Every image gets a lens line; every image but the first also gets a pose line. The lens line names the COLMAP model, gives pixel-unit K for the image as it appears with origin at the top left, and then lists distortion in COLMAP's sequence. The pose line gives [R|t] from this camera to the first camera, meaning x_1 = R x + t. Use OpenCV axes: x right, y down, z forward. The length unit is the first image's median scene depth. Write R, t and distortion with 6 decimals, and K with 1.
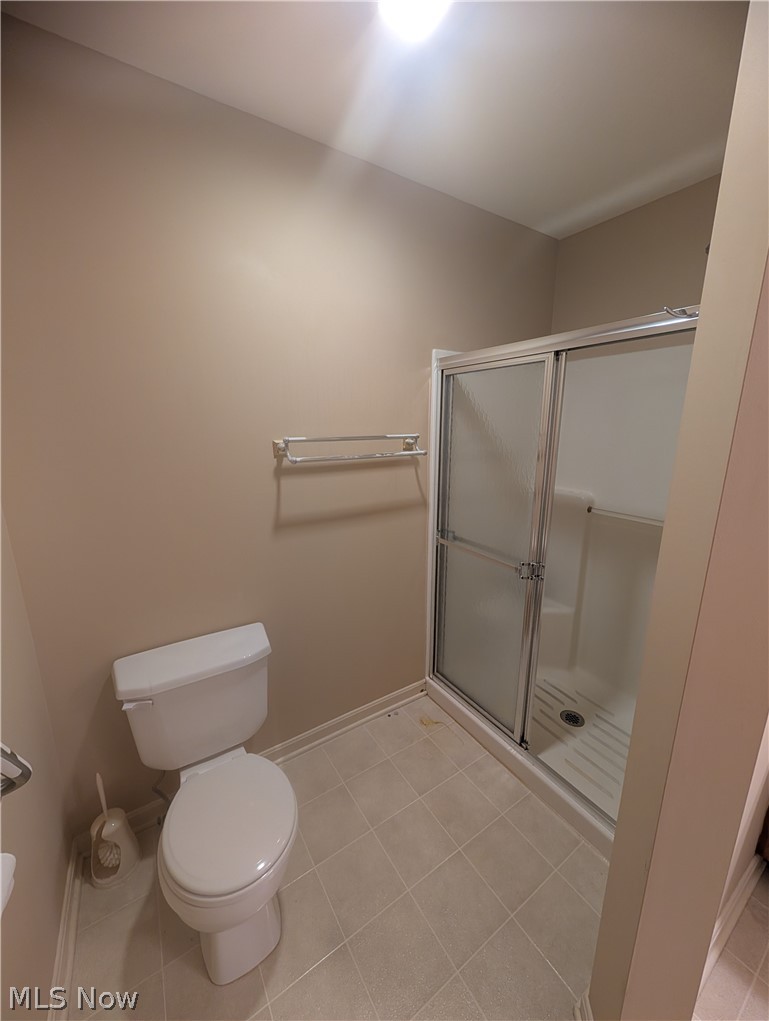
lens RADIAL K [[375.4, 0, 385.7], [0, 375.4, 519.5], [0, 0, 1]] dist [0.003759, -0.000304]
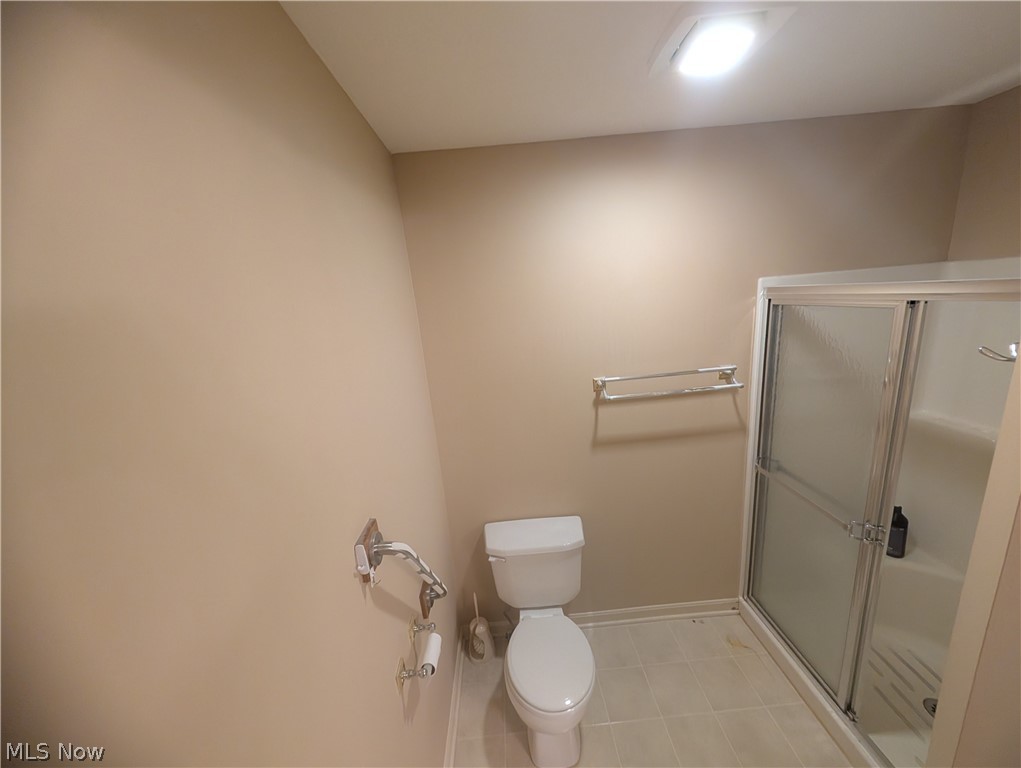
lens RADIAL K [[375.4, 0, 517.3], [0, 375.4, 382.8], [0, 0, 1]] dist [0.003759, -0.000304]
pose [[0.855414, 0.055380, -0.514977, 0.118232], [-0.035041, 0.998177, 0.049138, -0.233186], [0.516759, -0.023988, 0.855795, -0.184772]]
